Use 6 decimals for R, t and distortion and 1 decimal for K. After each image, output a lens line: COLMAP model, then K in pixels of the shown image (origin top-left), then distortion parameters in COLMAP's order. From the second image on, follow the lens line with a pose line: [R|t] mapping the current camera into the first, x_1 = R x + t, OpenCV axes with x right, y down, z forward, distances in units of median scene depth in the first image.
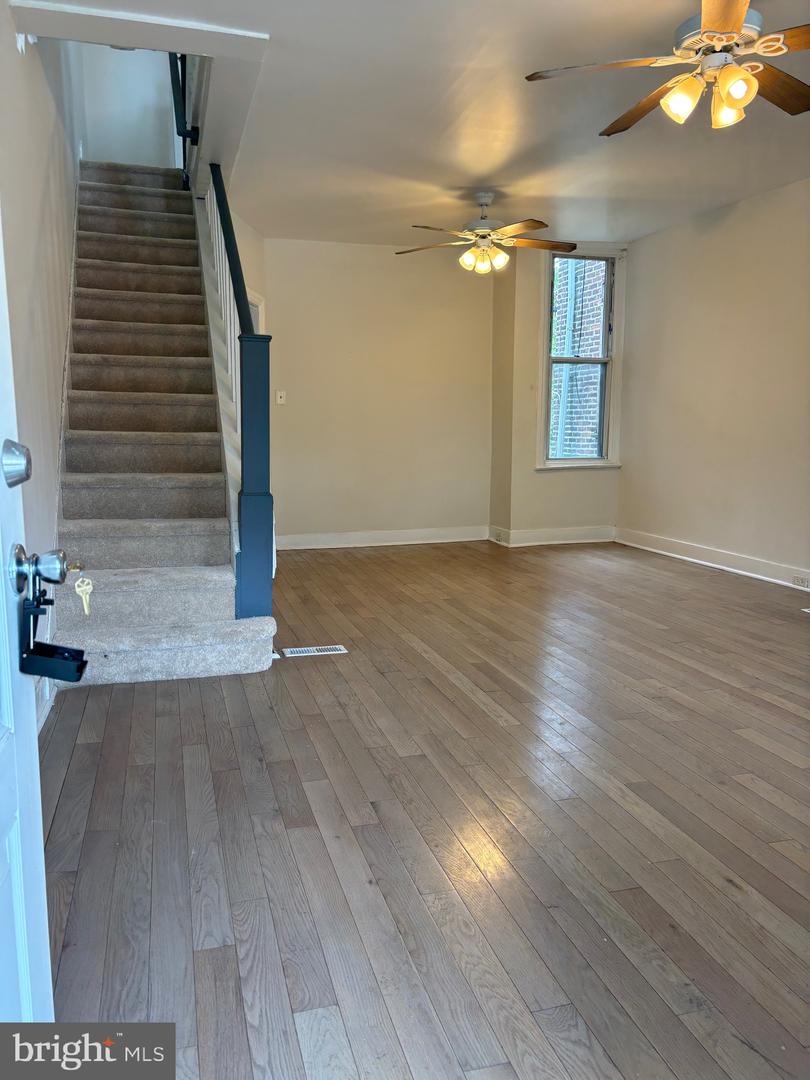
lens RADIAL K [[817.3, 0, 399.3], [0, 817.3, 550.3], [0, 0, 1]] dist [0.029360, -0.033318]
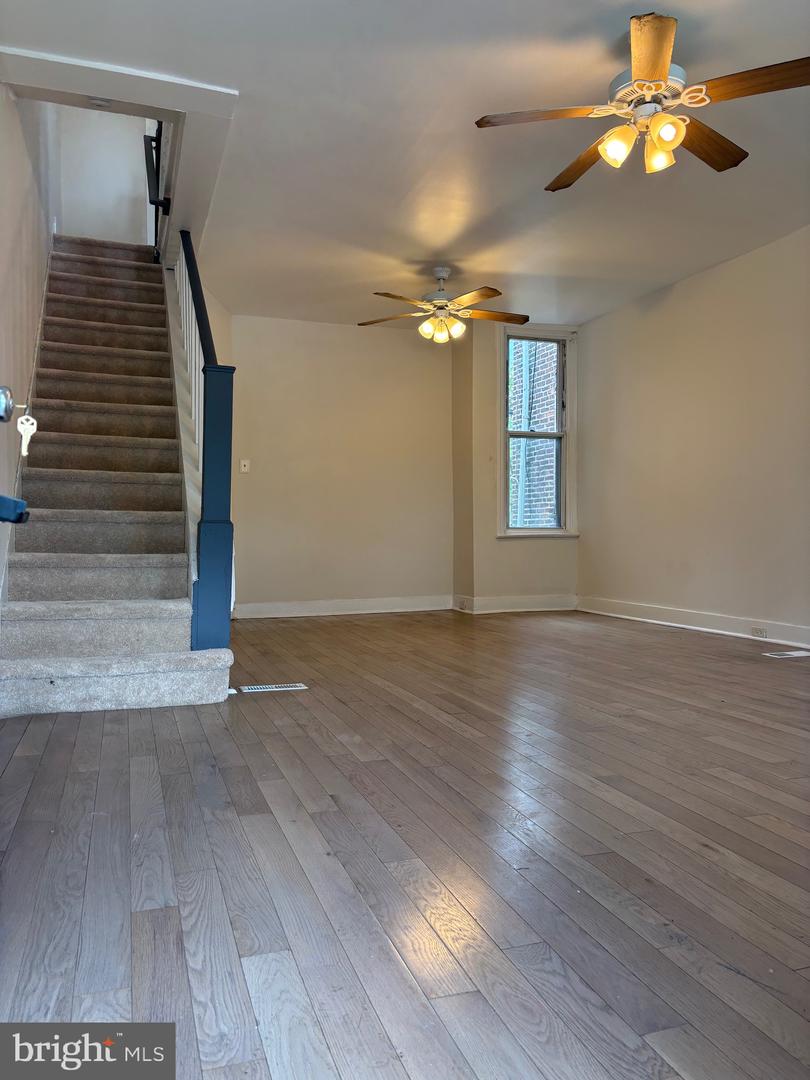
lens RADIAL K [[817.3, 0, 407.9], [0, 817.3, 537.6], [0, 0, 1]] dist [0.029360, -0.033318]
pose [[0.998517, -0.002174, 0.054399, 0.002819], [0.010423, 0.988353, -0.151824, 0.102706], [-0.053435, 0.152166, 0.986909, 0.011447]]
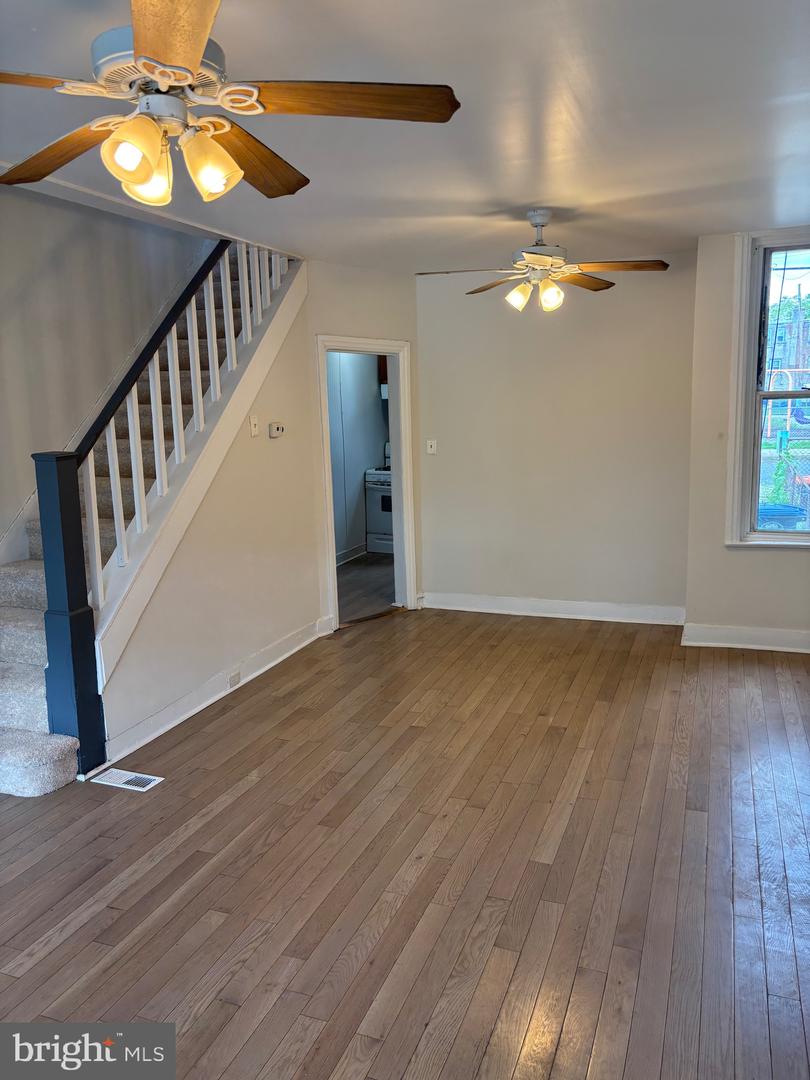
lens RADIAL K [[817.3, 0, 403.4], [0, 817.3, 537.9], [0, 0, 1]] dist [0.029360, -0.033318]
pose [[0.793636, 0.081843, -0.602863, 0.720016], [-0.067708, 0.996636, 0.046167, -0.227411], [0.604613, 0.004179, 0.796508, 0.454278]]
